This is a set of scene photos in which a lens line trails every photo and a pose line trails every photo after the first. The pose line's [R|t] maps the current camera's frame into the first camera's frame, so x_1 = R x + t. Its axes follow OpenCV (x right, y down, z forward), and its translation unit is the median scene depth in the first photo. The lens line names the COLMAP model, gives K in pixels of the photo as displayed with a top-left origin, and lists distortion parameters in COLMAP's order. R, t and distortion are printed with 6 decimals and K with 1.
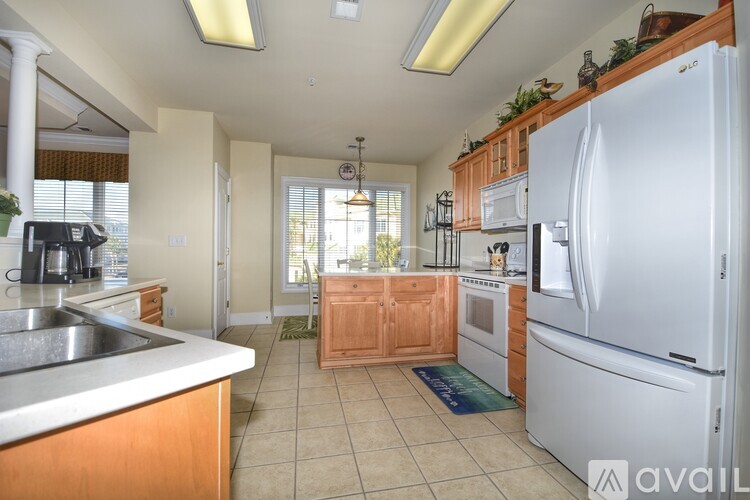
lens RADIAL K [[325.2, 0, 377.0], [0, 325.2, 254.4], [0, 0, 1]] dist [0.002611, -0.015938]
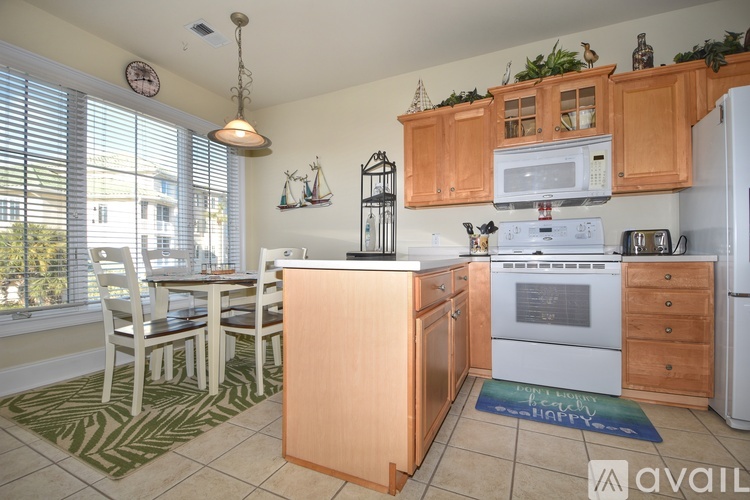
lens RADIAL K [[325.2, 0, 377.0], [0, 325.2, 254.4], [0, 0, 1]] dist [0.002611, -0.015938]
pose [[0.619272, -0.022466, 0.784855, -0.487390], [0.016537, 0.999742, 0.015568, 0.033646], [-0.785003, 0.003338, 0.619483, 0.730664]]
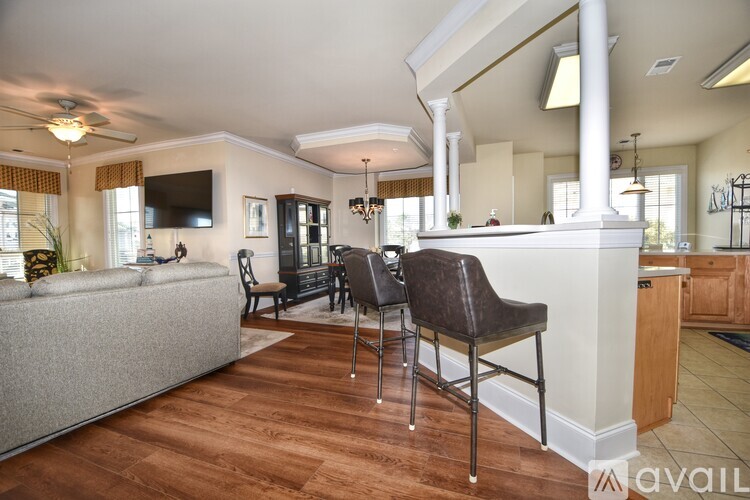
lens RADIAL K [[325.2, 0, 377.0], [0, 325.2, 254.4], [0, 0, 1]] dist [0.002611, -0.015938]
pose [[0.818591, -0.000974, -0.574376, -0.207926], [0.023354, 0.999228, 0.031590, -0.001190], [0.573902, -0.039273, 0.817982, -0.629308]]
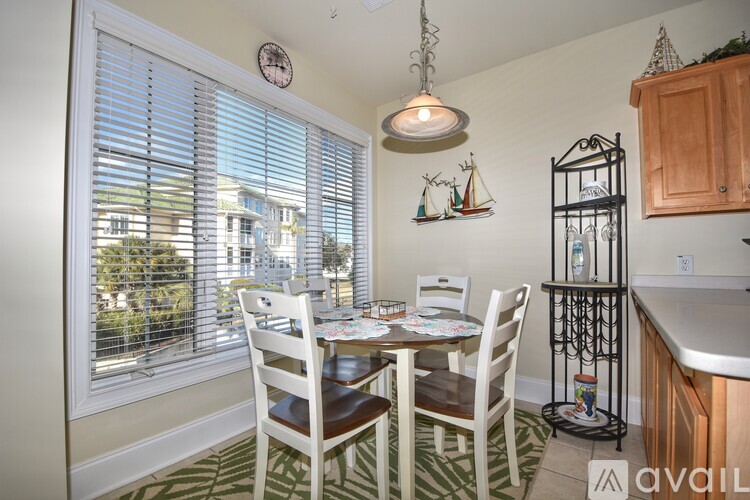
lens RADIAL K [[325.2, 0, 377.0], [0, 325.2, 254.4], [0, 0, 1]] dist [0.002611, -0.015938]
pose [[0.753862, -0.004484, 0.657017, -0.483470], [0.018926, 0.999710, -0.014893, -0.014521], [-0.656760, 0.023662, 0.753728, 1.119649]]
